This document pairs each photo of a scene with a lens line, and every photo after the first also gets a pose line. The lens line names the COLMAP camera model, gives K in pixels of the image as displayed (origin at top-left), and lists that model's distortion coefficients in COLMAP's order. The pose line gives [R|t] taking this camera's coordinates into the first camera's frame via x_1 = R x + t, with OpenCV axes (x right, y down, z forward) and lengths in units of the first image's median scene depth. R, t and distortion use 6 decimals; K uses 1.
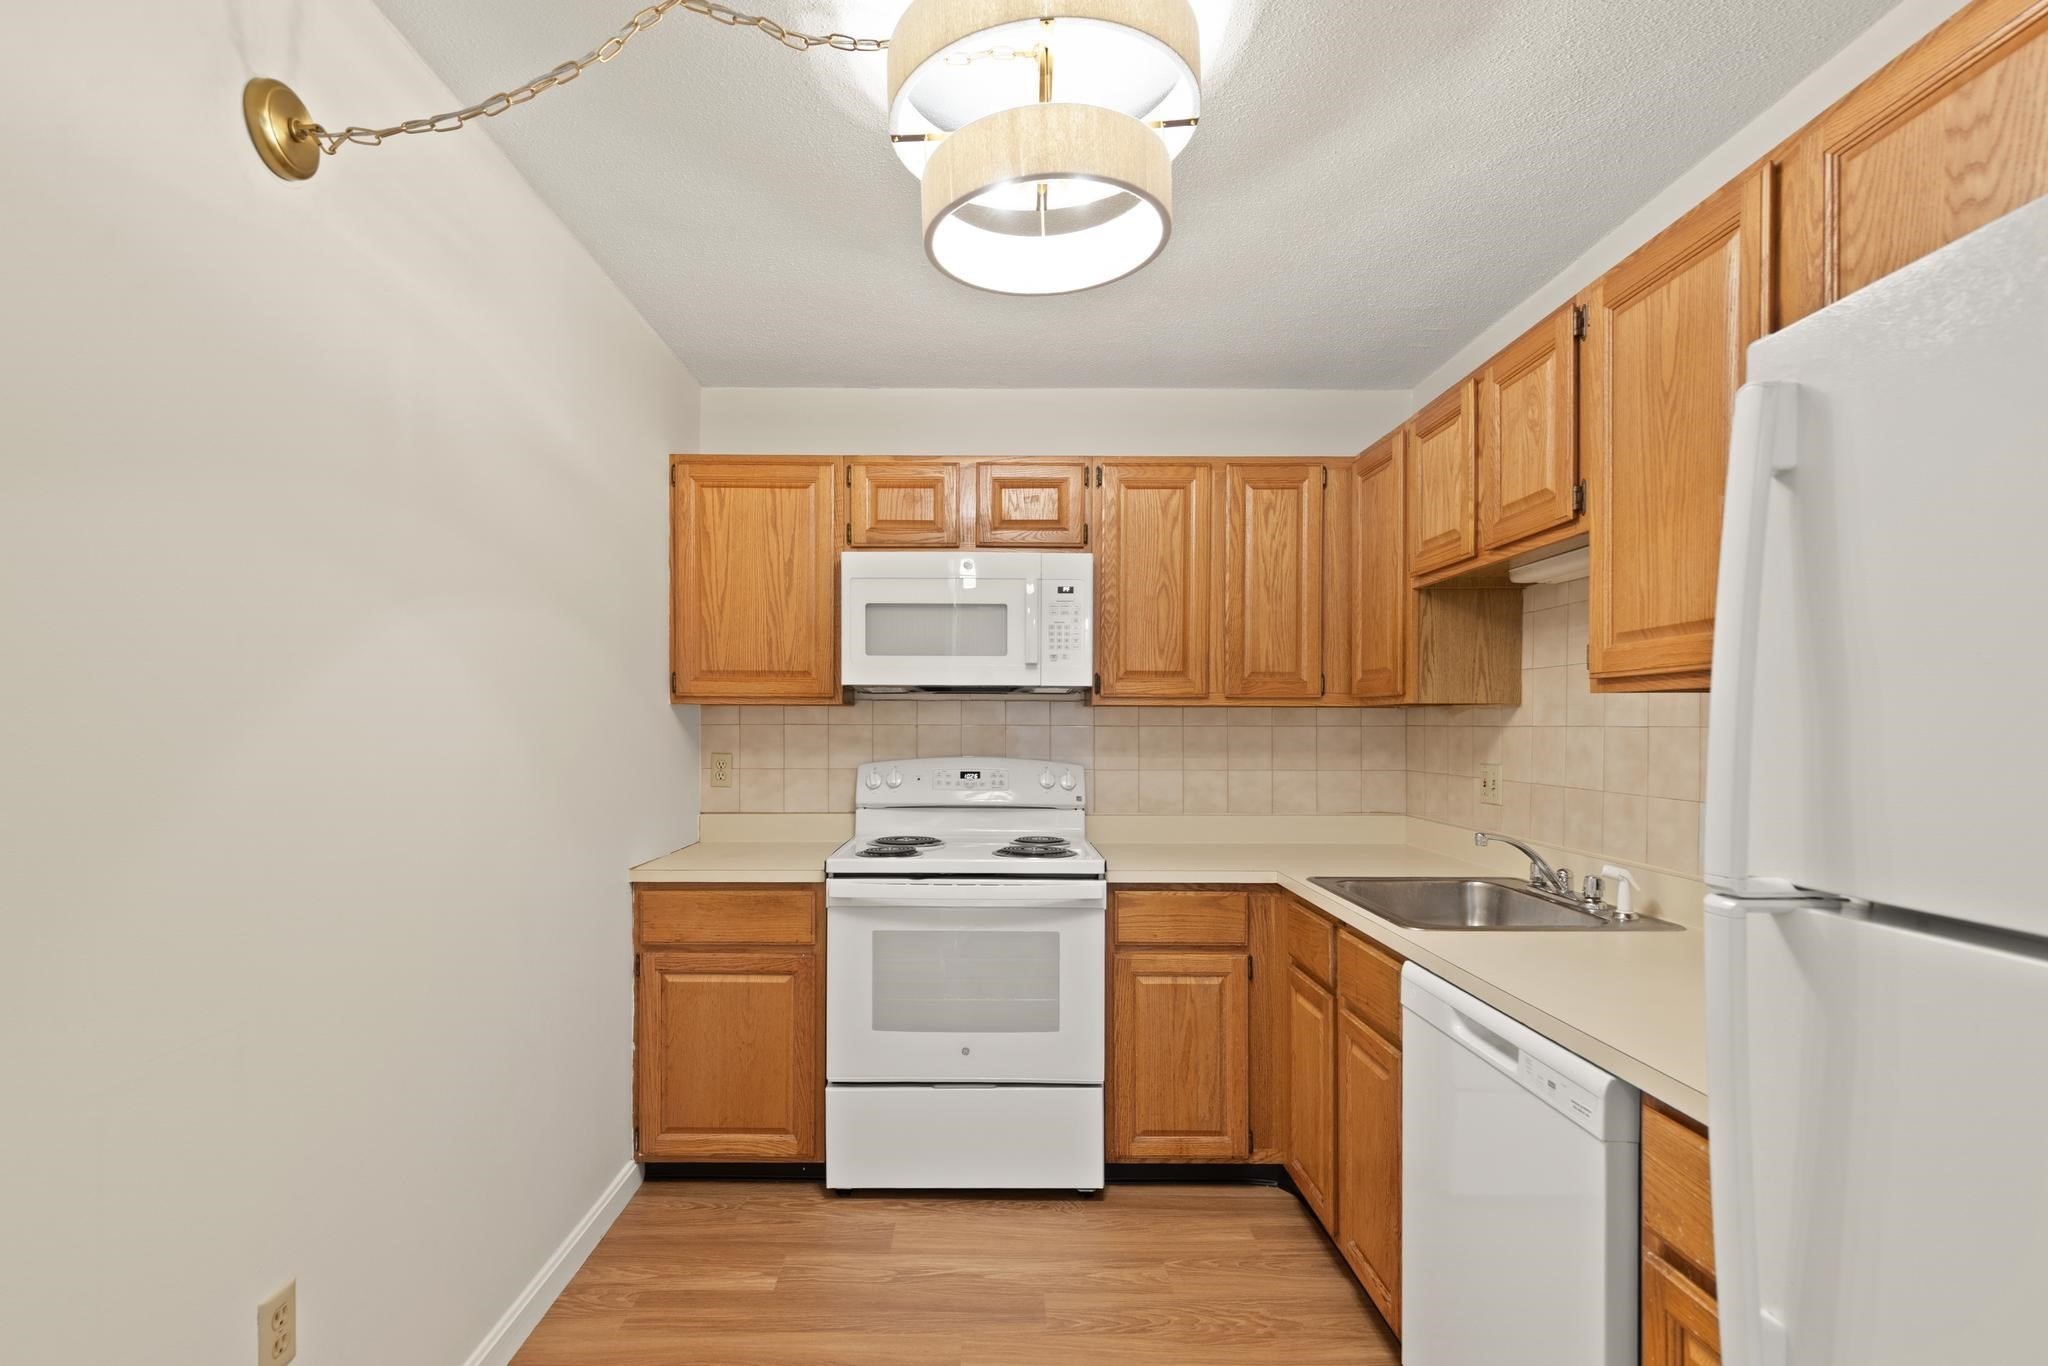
lens RADIAL K [[944.1, 0, 985.2], [0, 944.1, 730.5], [0, 0, 1]] dist [0.002468, -0.000678]
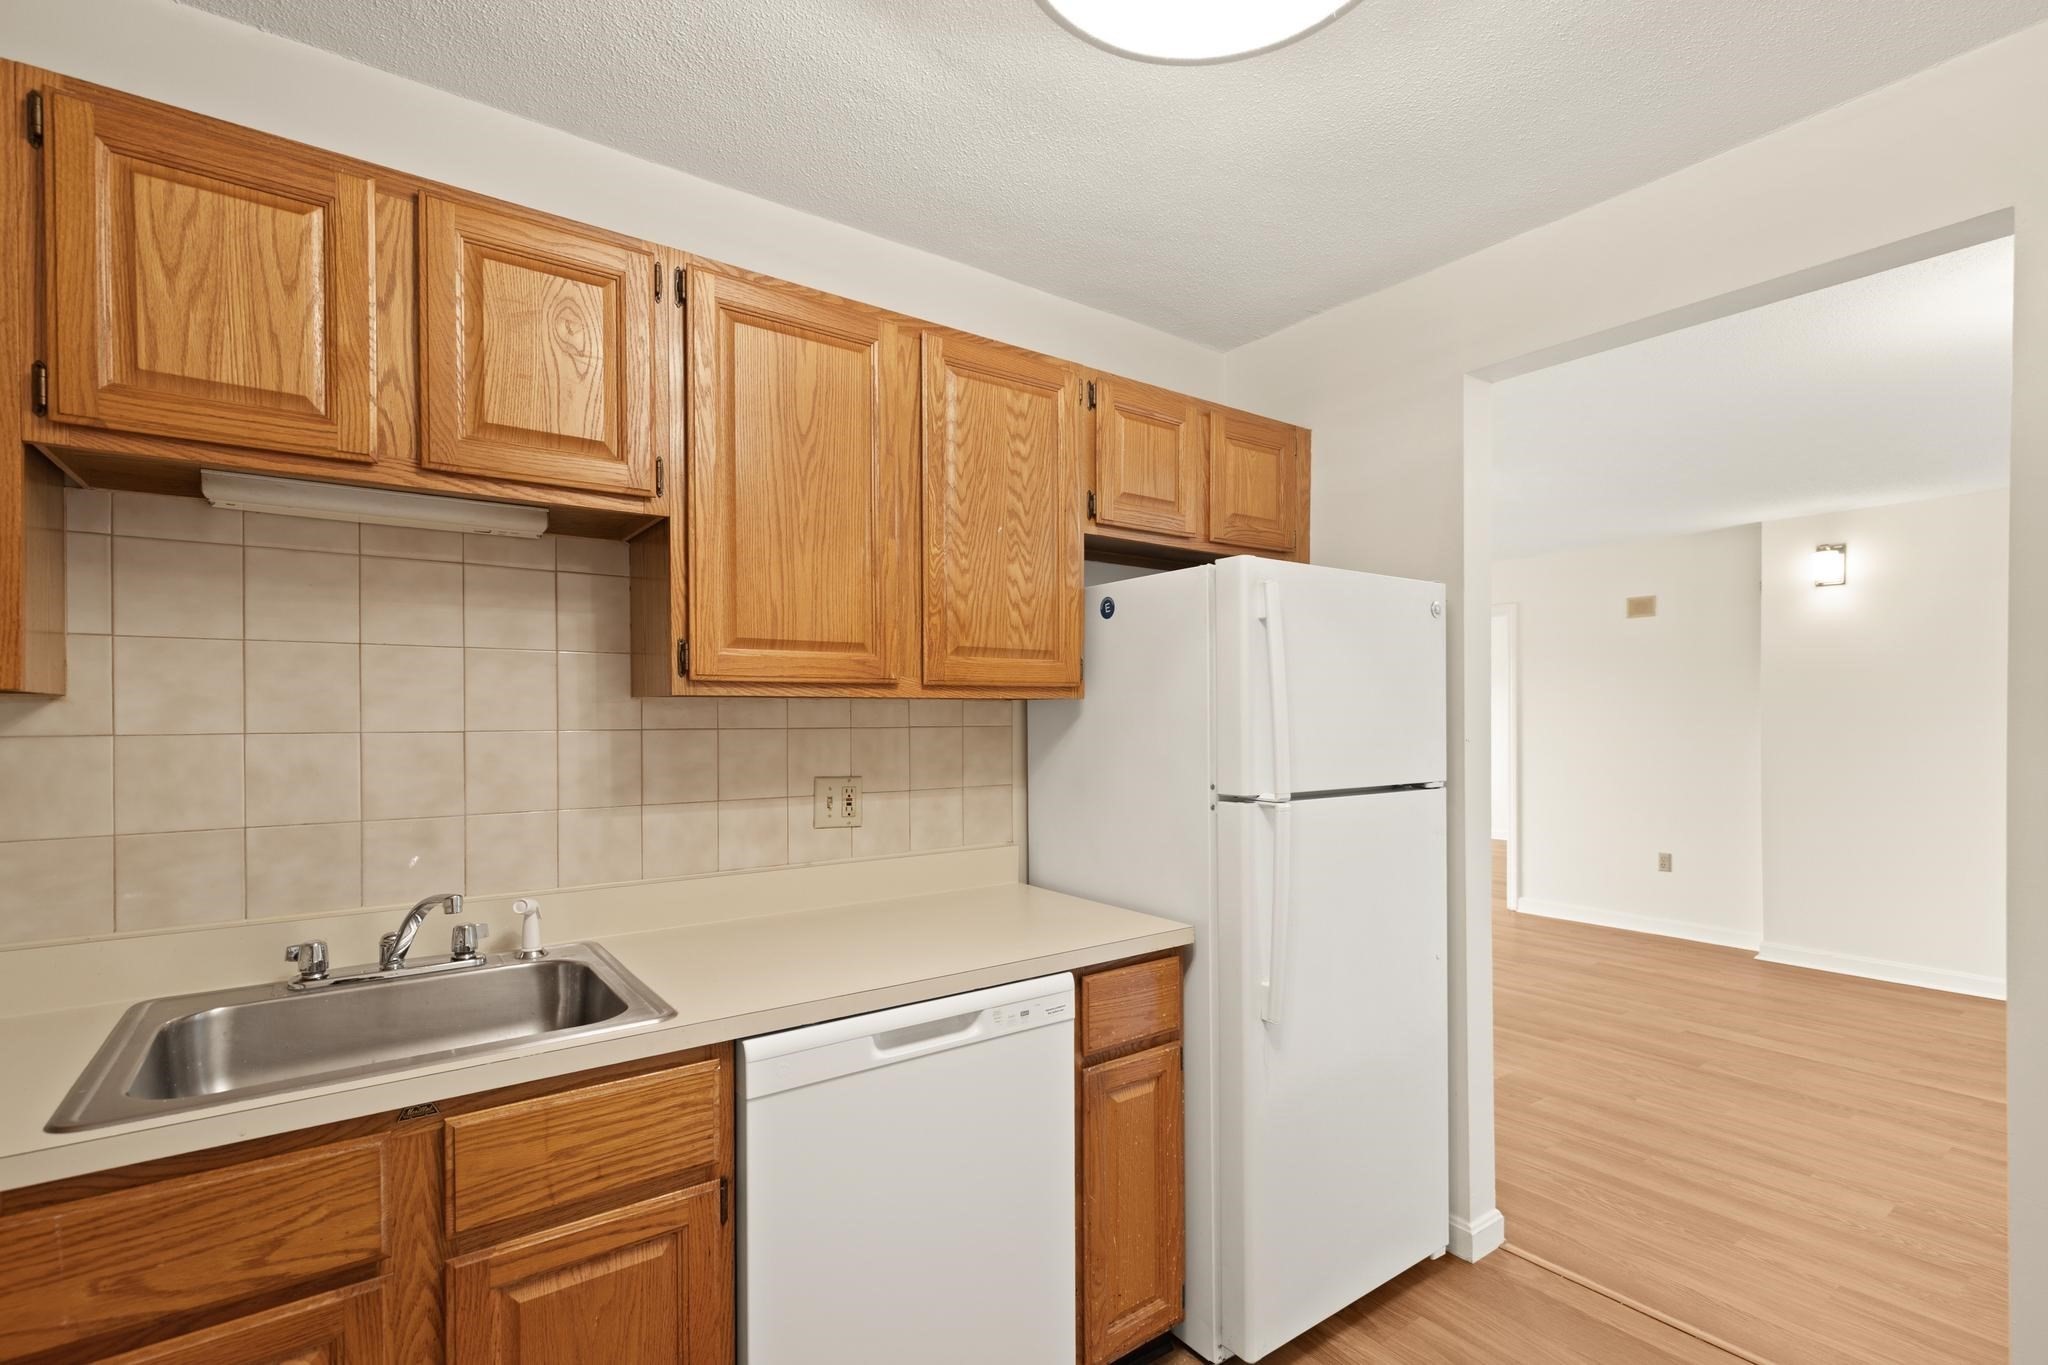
lens RADIAL K [[945.2, 0, 1025.7], [0, 945.2, 720.5], [0, 0, 1]] dist [0.003693, -0.000183]
pose [[-0.600571, -0.005255, 0.799554, -0.201856], [0.006414, 0.999915, 0.011390, -0.015551], [-0.799546, 0.011969, -0.600486, 0.858198]]
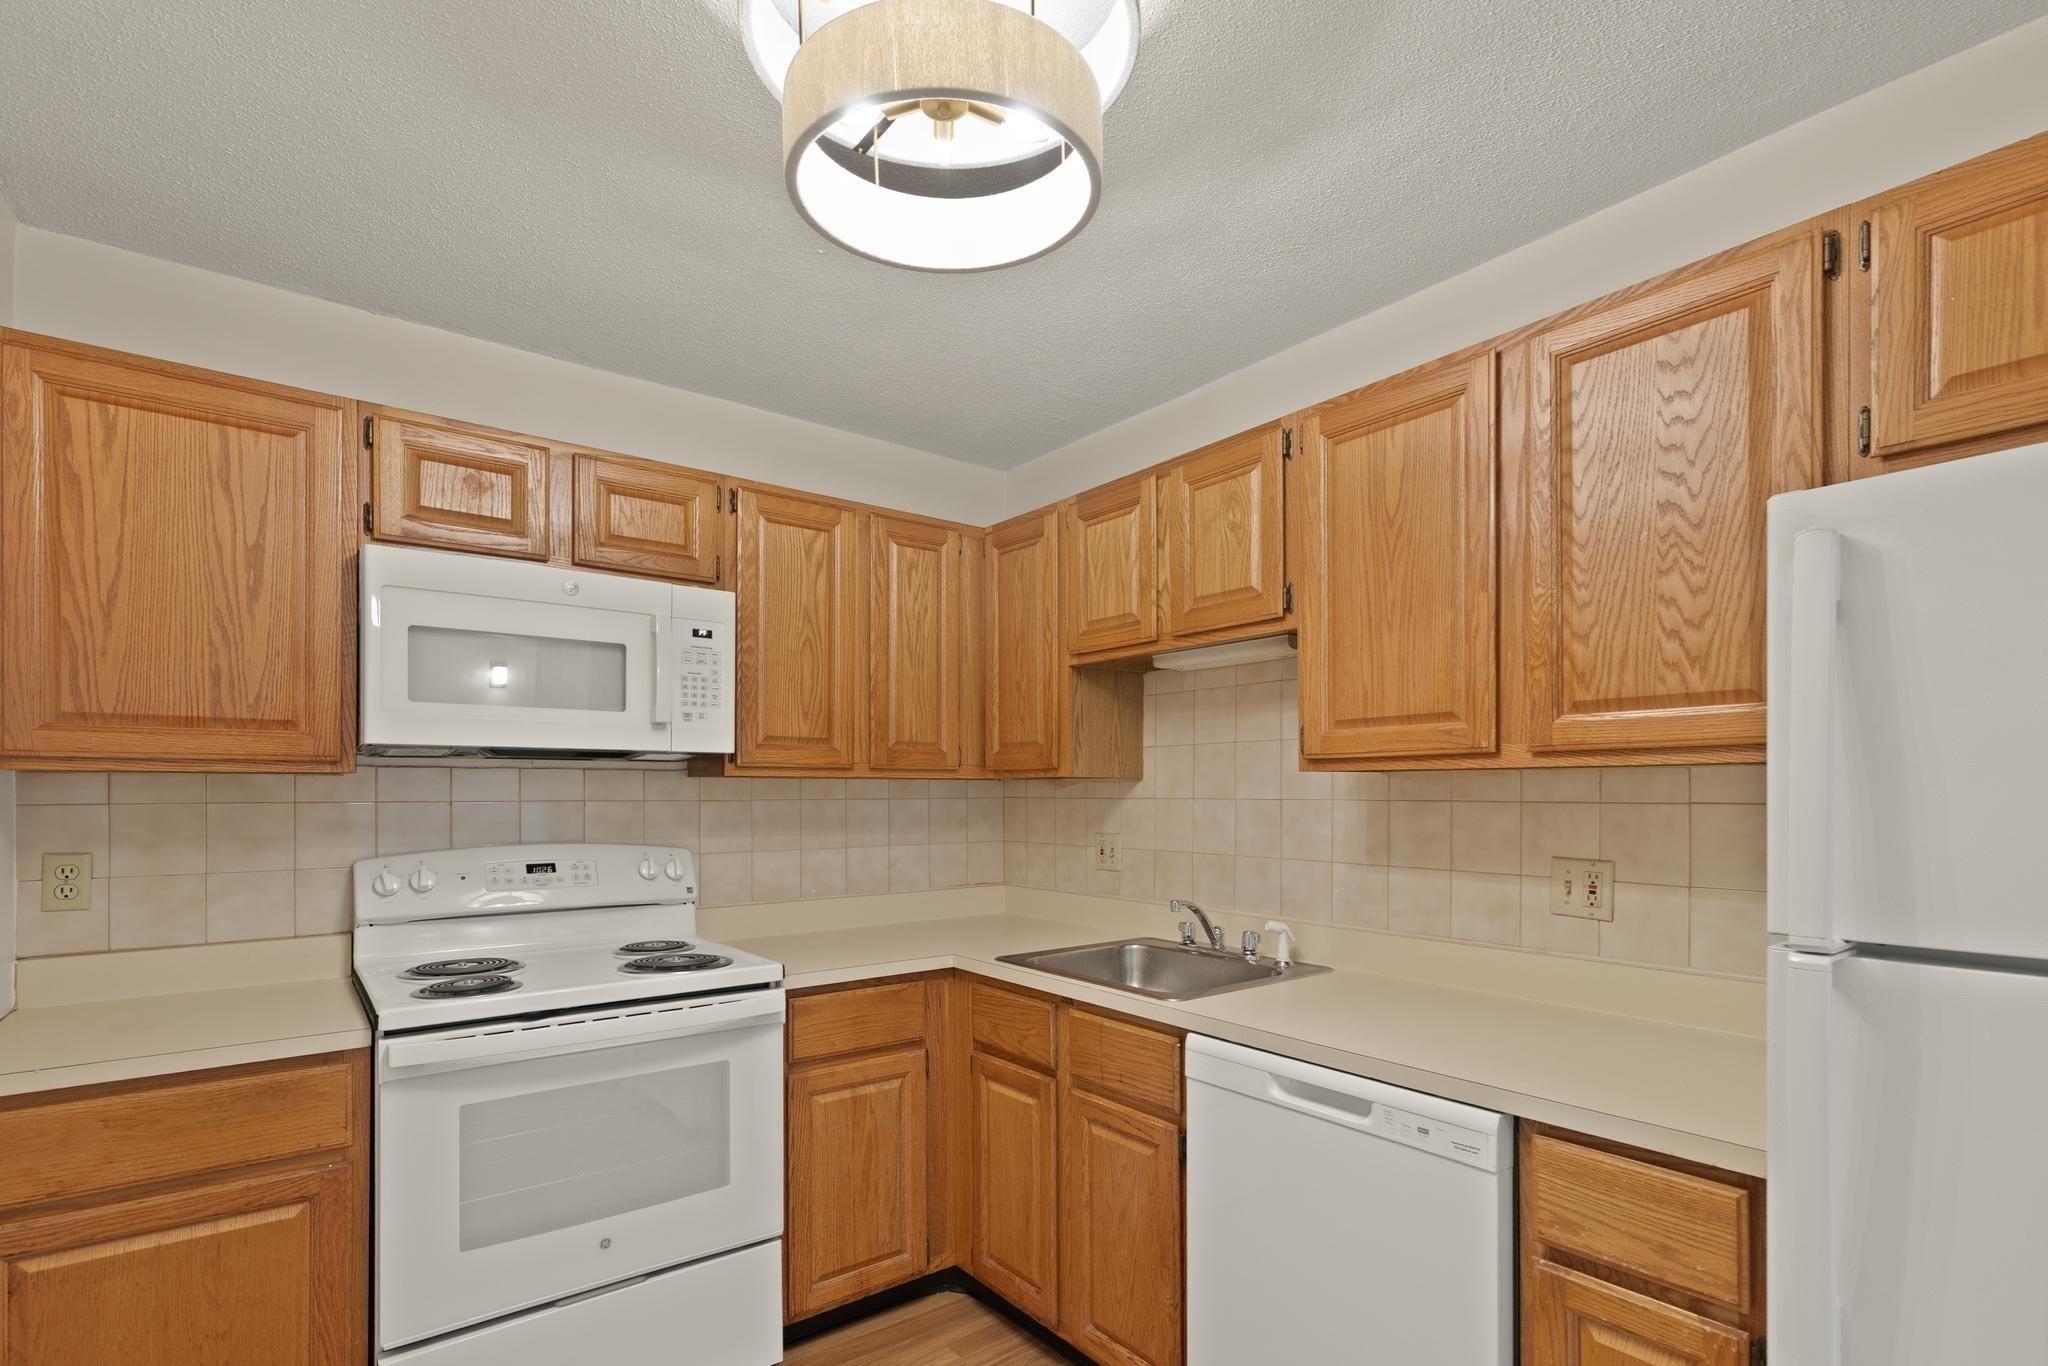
lens RADIAL K [[966.7, 0, 1022.5], [0, 966.7, 790.2], [0, 0, 1]] dist [0.002044, -0.001066]
pose [[0.788698, -0.003178, 0.614773, -0.225007], [0.007627, 0.999960, -0.004616, -0.009712], [-0.614734, 0.008329, 0.788691, 0.194543]]
